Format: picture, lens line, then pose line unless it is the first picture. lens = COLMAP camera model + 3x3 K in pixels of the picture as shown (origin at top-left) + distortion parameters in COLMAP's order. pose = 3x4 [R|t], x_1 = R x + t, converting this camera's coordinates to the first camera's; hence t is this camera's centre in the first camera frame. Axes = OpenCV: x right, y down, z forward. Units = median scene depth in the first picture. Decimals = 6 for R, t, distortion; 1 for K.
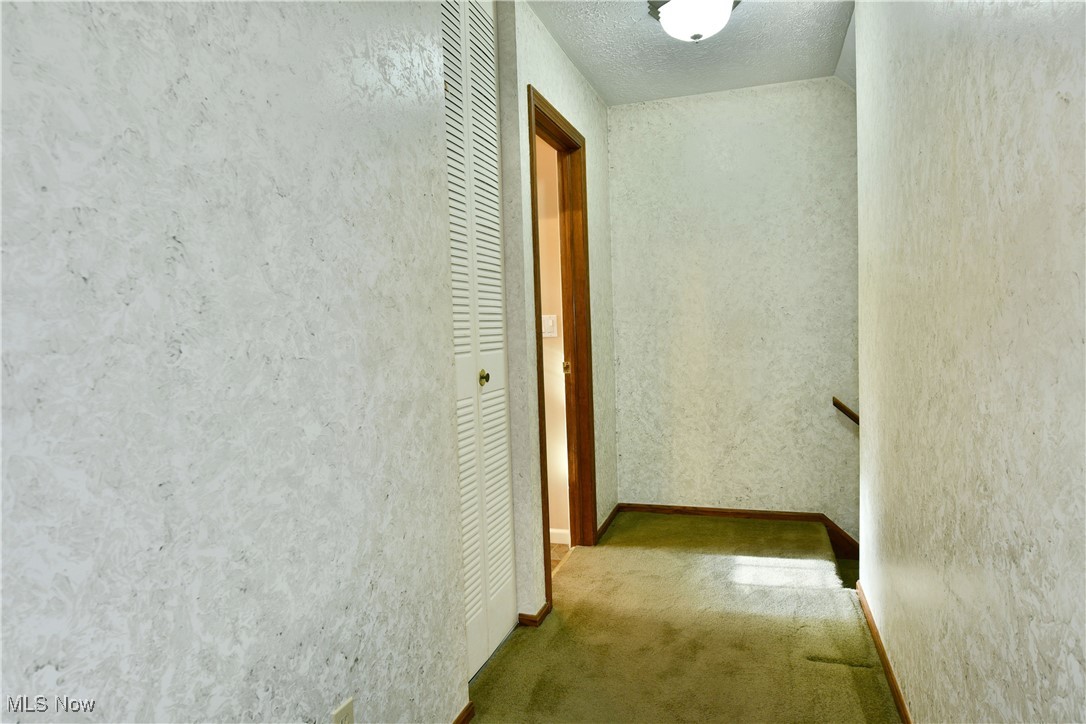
lens RADIAL K [[668.3, 0, 543.0], [0, 668.3, 362.0], [0, 0, 1]] dist [-0.004289, -0.000629]
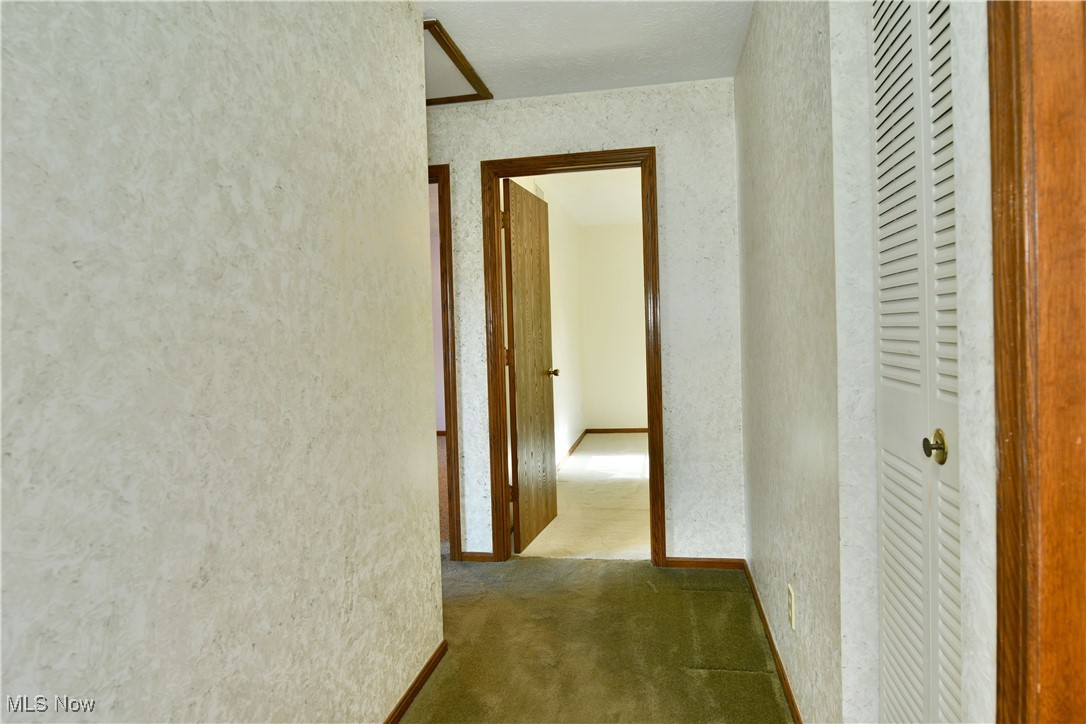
lens RADIAL K [[668.3, 0, 543.0], [0, 668.3, 362.0], [0, 0, 1]] dist [-0.004289, -0.000629]
pose [[-0.990090, 0.075914, -0.118145, 0.398884], [0.064357, 0.993029, 0.098746, -0.172036], [0.124818, 0.090164, -0.988074, 2.447930]]
